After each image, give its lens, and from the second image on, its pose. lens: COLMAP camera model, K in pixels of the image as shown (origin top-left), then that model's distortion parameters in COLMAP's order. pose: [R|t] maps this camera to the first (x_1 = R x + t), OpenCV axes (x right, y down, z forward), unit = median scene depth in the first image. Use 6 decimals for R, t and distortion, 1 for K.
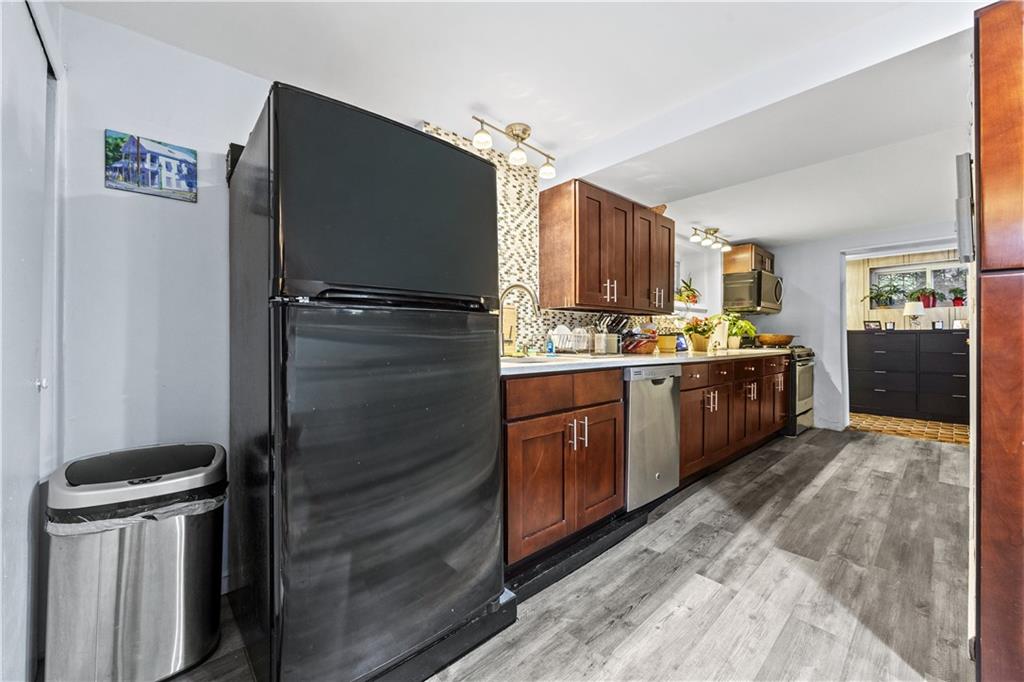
lens RADIAL K [[395.4, 0, 512.2], [0, 395.4, 336.8], [0, 0, 1]] dist [0.002790, 0.000155]
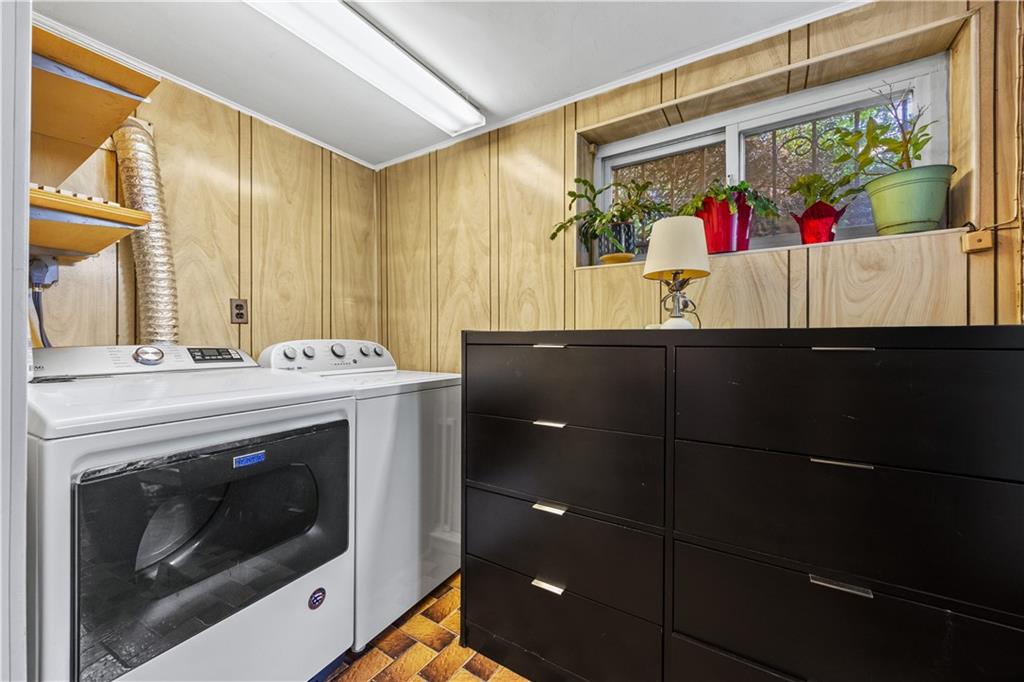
lens RADIAL K [[395.4, 0, 509.3], [0, 395.4, 345.0], [0, 0, 1]] dist [0.002790, 0.000155]
pose [[0.964563, 0.008895, 0.263703, 0.836992], [-0.010367, 0.999937, 0.004194, -0.009145], [-0.263649, -0.006779, 0.964595, 0.778945]]
